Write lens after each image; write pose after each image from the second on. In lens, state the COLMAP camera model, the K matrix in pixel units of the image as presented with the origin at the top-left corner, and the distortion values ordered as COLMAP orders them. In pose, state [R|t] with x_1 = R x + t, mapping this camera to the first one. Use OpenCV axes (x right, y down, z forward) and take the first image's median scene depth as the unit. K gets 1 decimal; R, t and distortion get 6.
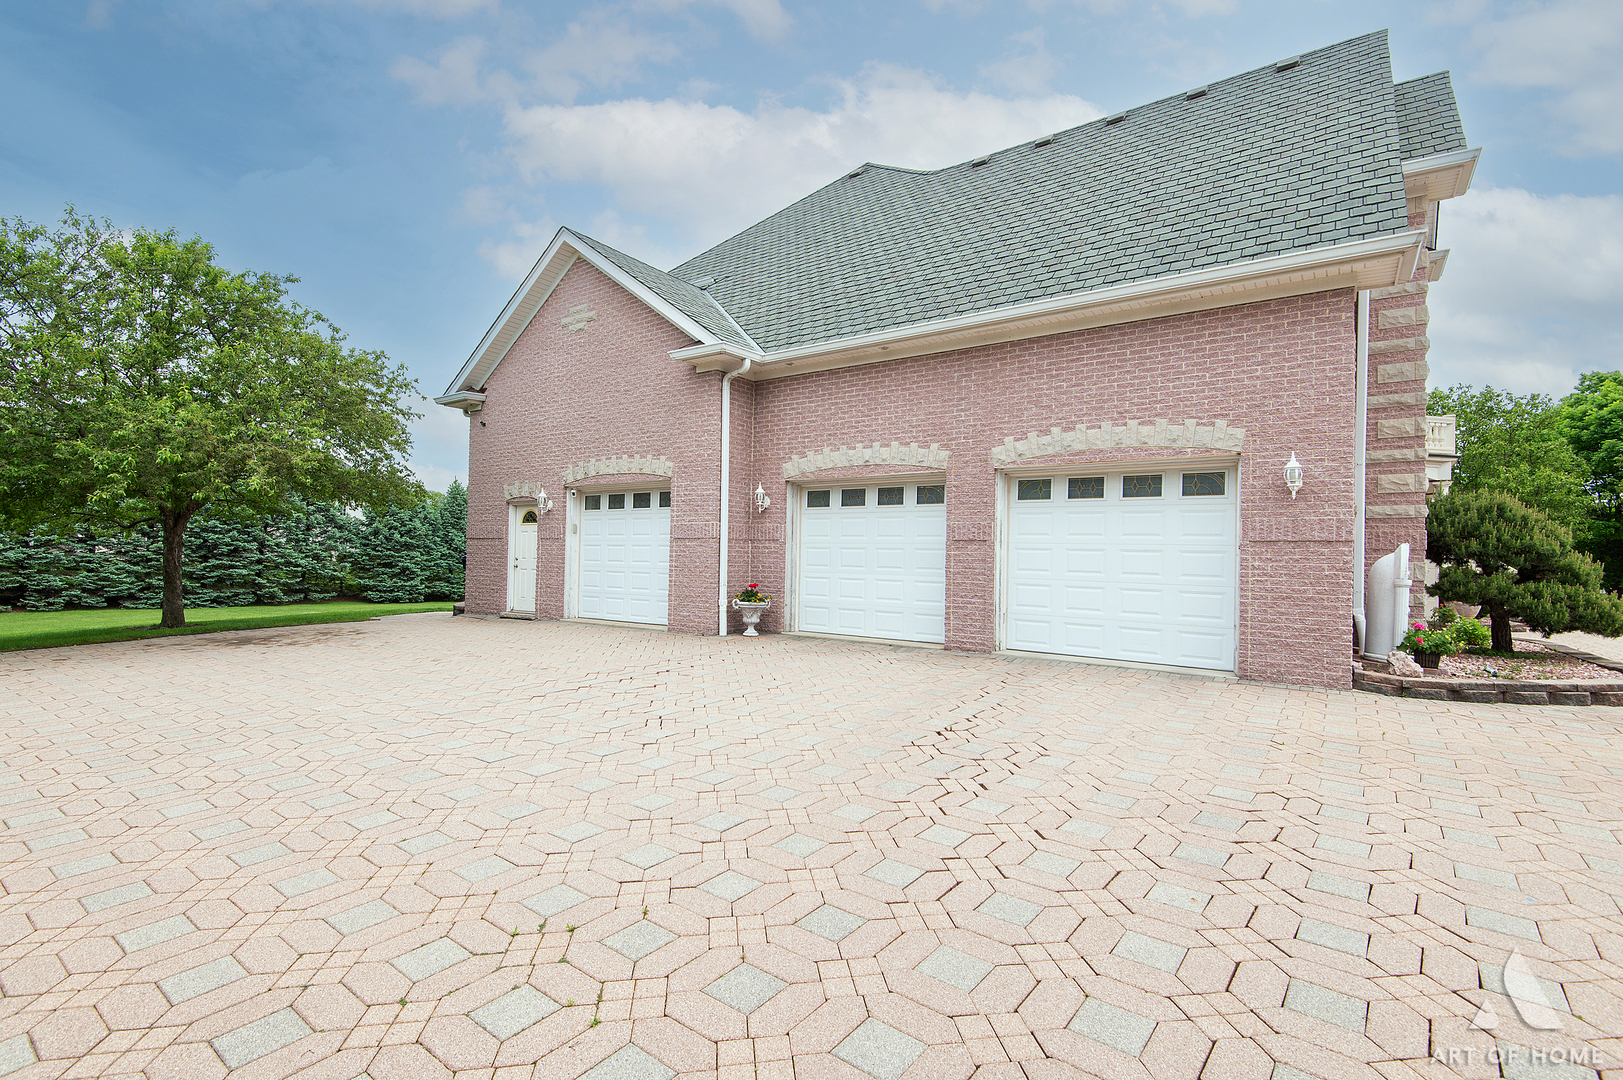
lens RADIAL K [[731.8, 0, 805.8], [0, 731.8, 549.8], [0, 0, 1]] dist [0.024297, -0.013156]
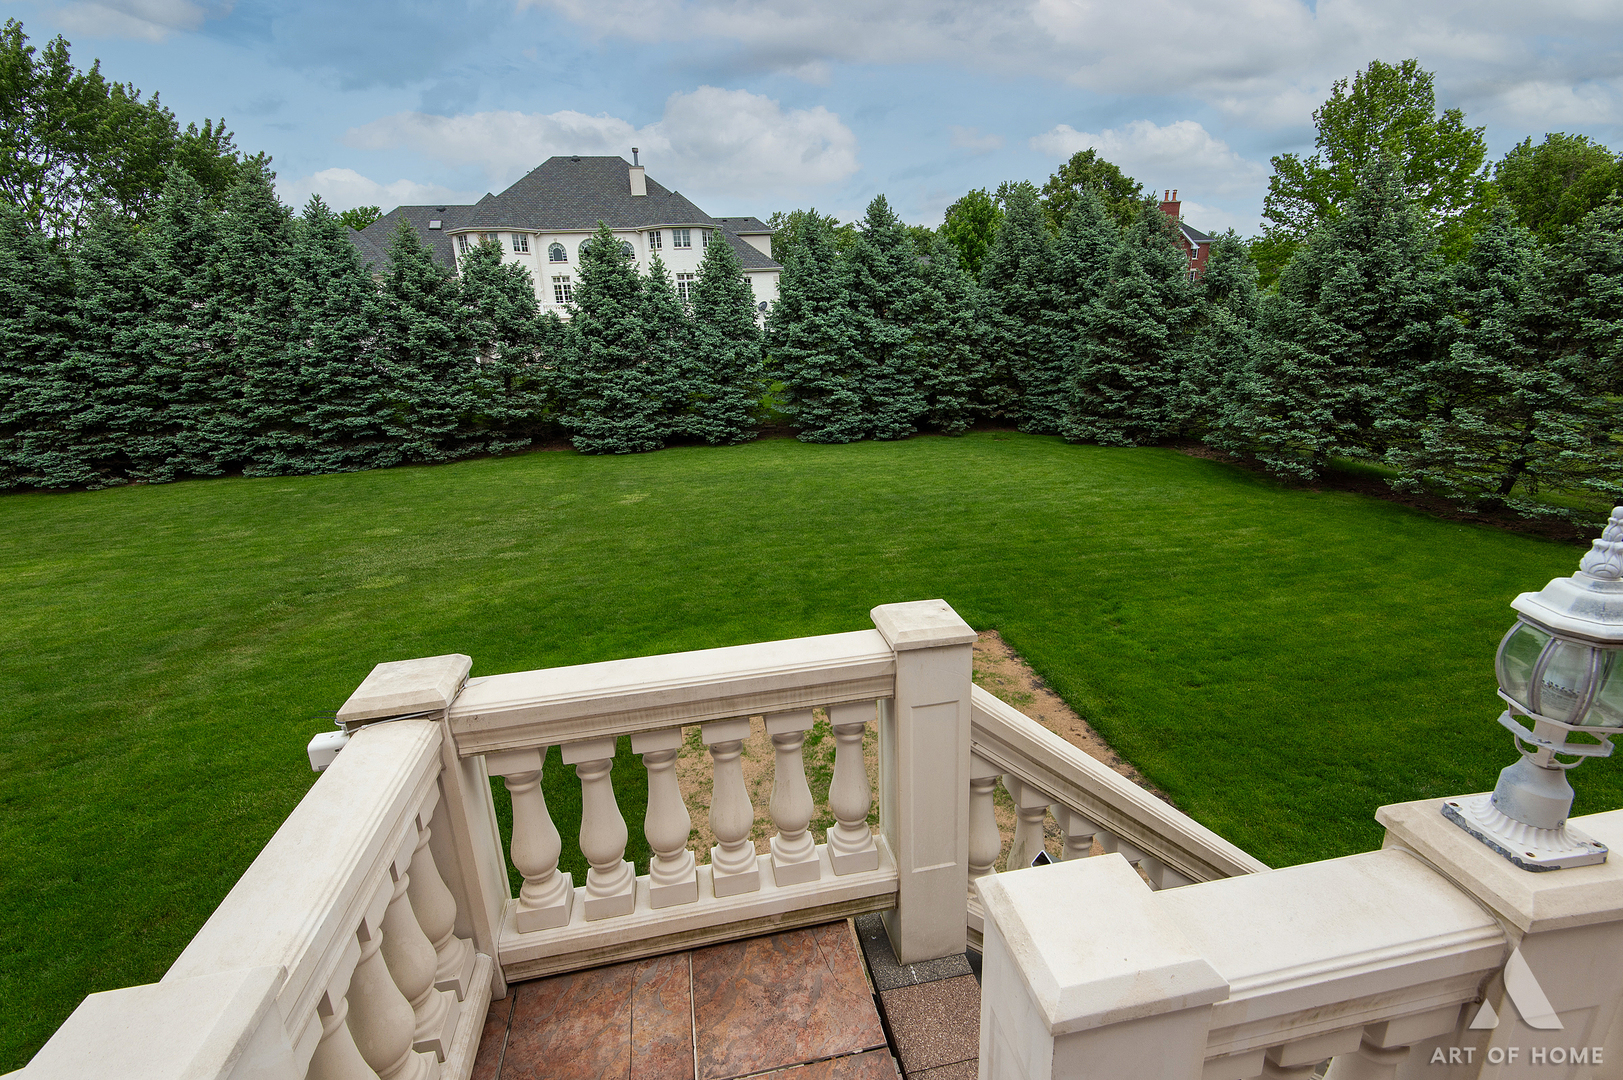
lens RADIAL K [[731.8, 0, 806.3], [0, 731.8, 552.3], [0, 0, 1]] dist [0.024297, -0.013156]
pose [[0.735165, 0.158550, -0.659086, 0.006805], [0.065508, 0.951097, 0.301866, -0.033007], [0.674716, -0.265097, 0.688827, 0.755721]]
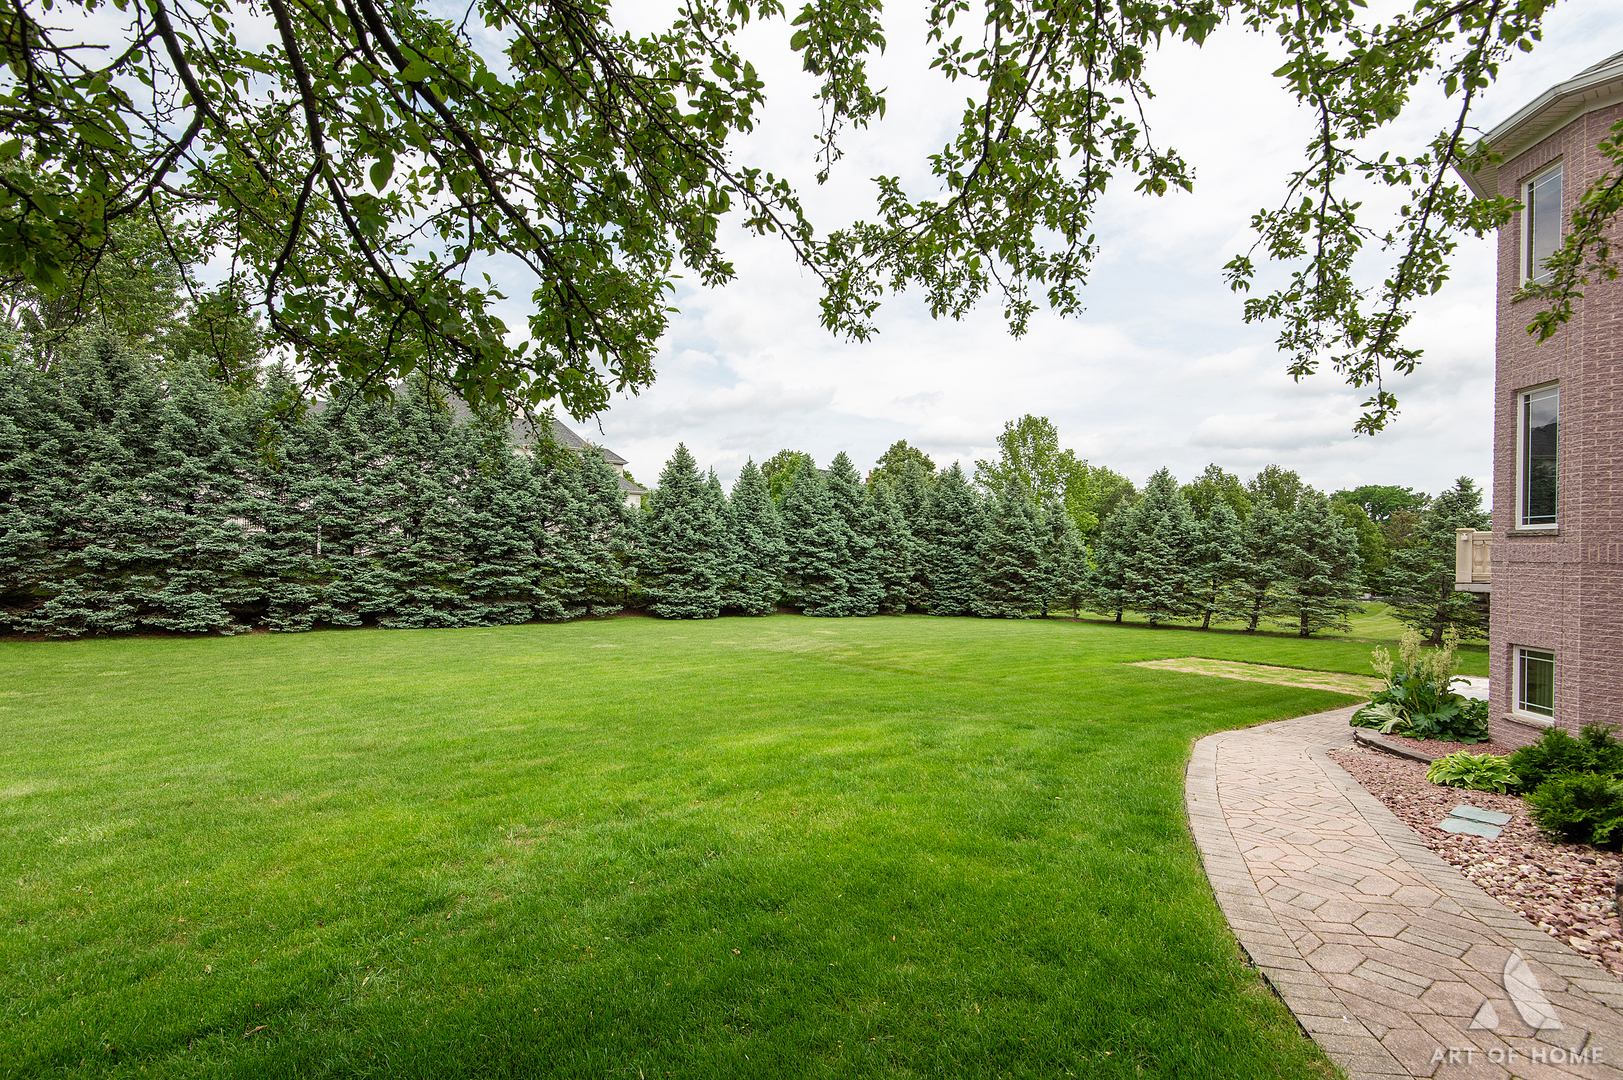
lens RADIAL K [[731.8, 0, 834.5], [0, 731.8, 557.6], [0, 0, 1]] dist [0.024297, -0.013156]
pose [[0.969557, 0.003028, -0.244849, -0.255373], [0.000045, 0.999921, 0.012542, -0.002252], [0.244868, -0.012172, 0.969480, 0.339379]]
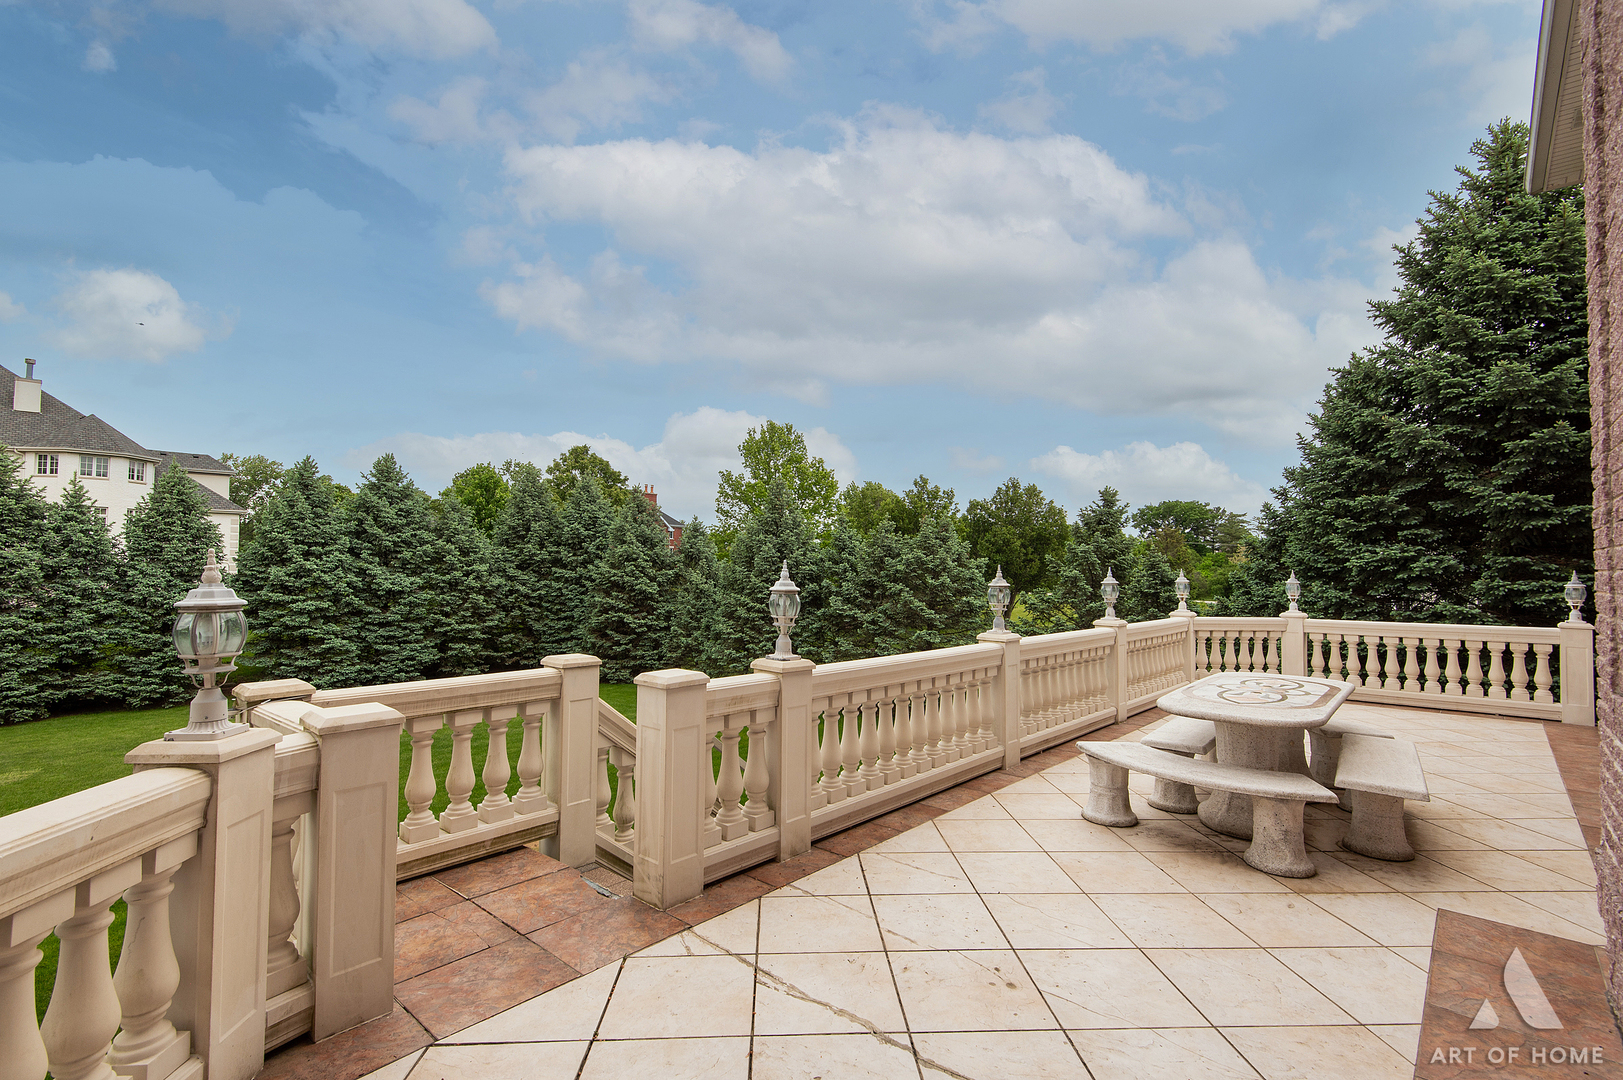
lens RADIAL K [[731.8, 0, 815.4], [0, 731.8, 539.5], [0, 0, 1]] dist [0.024297, -0.013156]
pose [[0.995793, -0.020682, -0.089272, 0.025587], [0.017784, 0.999293, -0.033137, -0.023921], [0.089894, 0.031410, 0.995456, 0.686851]]
